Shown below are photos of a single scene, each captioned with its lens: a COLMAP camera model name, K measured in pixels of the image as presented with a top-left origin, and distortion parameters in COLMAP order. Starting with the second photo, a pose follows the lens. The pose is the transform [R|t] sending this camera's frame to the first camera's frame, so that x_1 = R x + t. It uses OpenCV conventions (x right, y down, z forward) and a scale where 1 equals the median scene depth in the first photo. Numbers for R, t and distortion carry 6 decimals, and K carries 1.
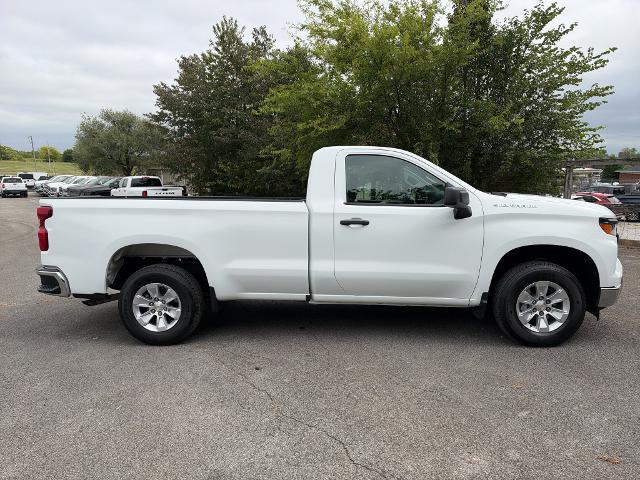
lens RADIAL K [[452.7, 0, 320.0], [0, 452.7, 240.0], [0, 0, 1]] dist [0.035376, -0.031989]
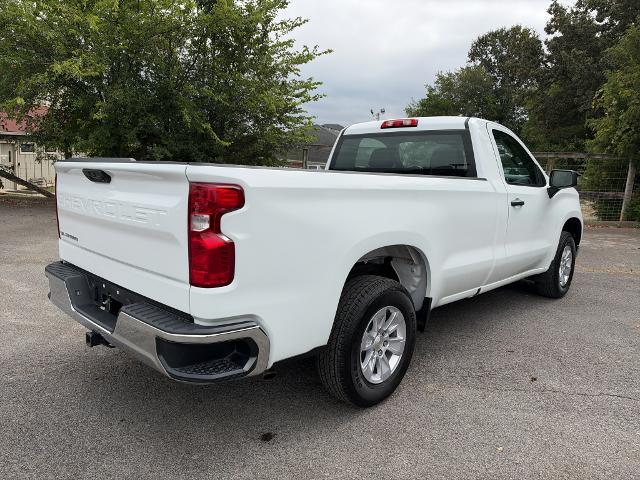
lens RADIAL K [[470.1, 0, 314.6], [0, 470.1, 237.9], [0, 0, 1]] dist [-0.004831, -0.003242]
pose [[0.644728, -0.080173, 0.760196, -0.892925], [0.048180, 0.996769, 0.064261, -0.046940], [-0.762892, -0.004805, 0.646508, 0.643156]]
